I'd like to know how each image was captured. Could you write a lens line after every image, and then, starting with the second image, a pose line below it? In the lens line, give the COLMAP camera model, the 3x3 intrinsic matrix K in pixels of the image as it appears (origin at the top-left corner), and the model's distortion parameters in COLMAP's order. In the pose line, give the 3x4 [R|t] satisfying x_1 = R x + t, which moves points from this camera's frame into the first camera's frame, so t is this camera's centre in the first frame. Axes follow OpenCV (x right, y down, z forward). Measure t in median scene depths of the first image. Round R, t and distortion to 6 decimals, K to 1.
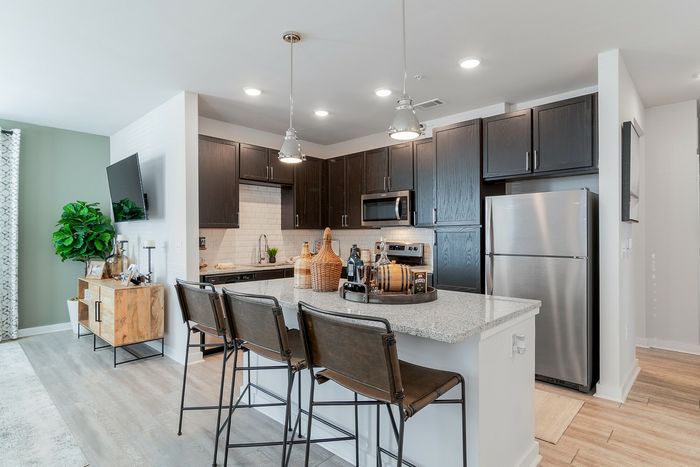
lens RADIAL K [[377.0, 0, 348.7], [0, 377.0, 234.8], [0, 0, 1]] dist [0.011674, 0.000436]
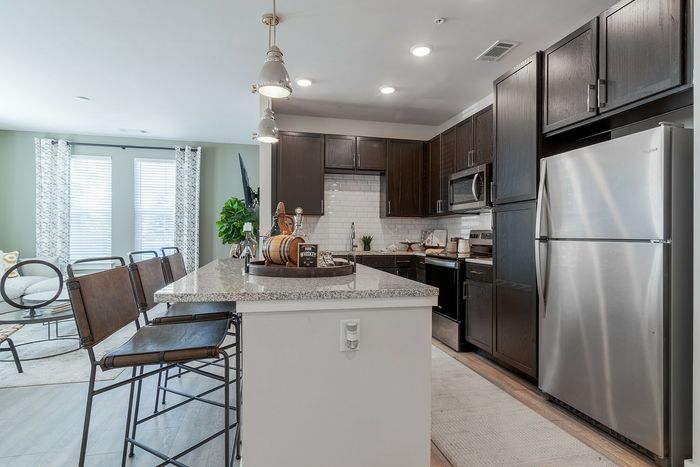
lens RADIAL K [[385.5, 0, 350.0], [0, 385.5, 233.5], [0, 0, 1]] dist [0.022416, 0.000538]
pose [[0.831463, 0.004542, -0.555562, 0.375176], [-0.007104, 0.999972, -0.002456, 0.036263], [0.555535, 0.005989, 0.831471, 0.146472]]
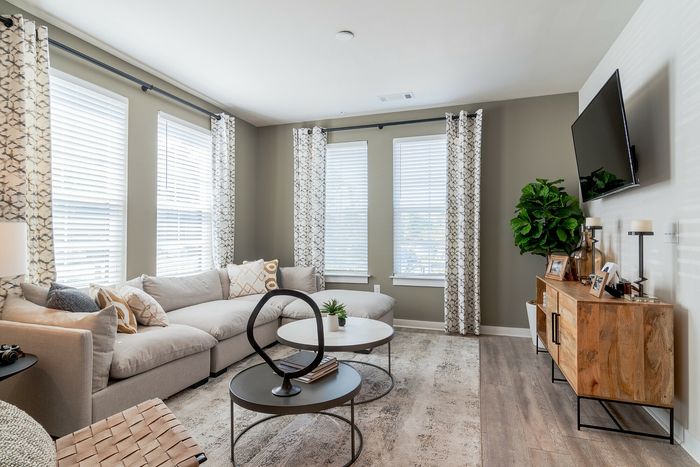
lens RADIAL K [[377.0, 0, 348.7], [0, 377.0, 234.8], [0, 0, 1]] dist [0.011674, 0.000436]
pose [[0.430263, -0.002759, -0.902699, -0.183105], [-0.003216, 0.999984, -0.004589, 0.034934], [0.902698, 0.004878, 0.430248, 0.327849]]
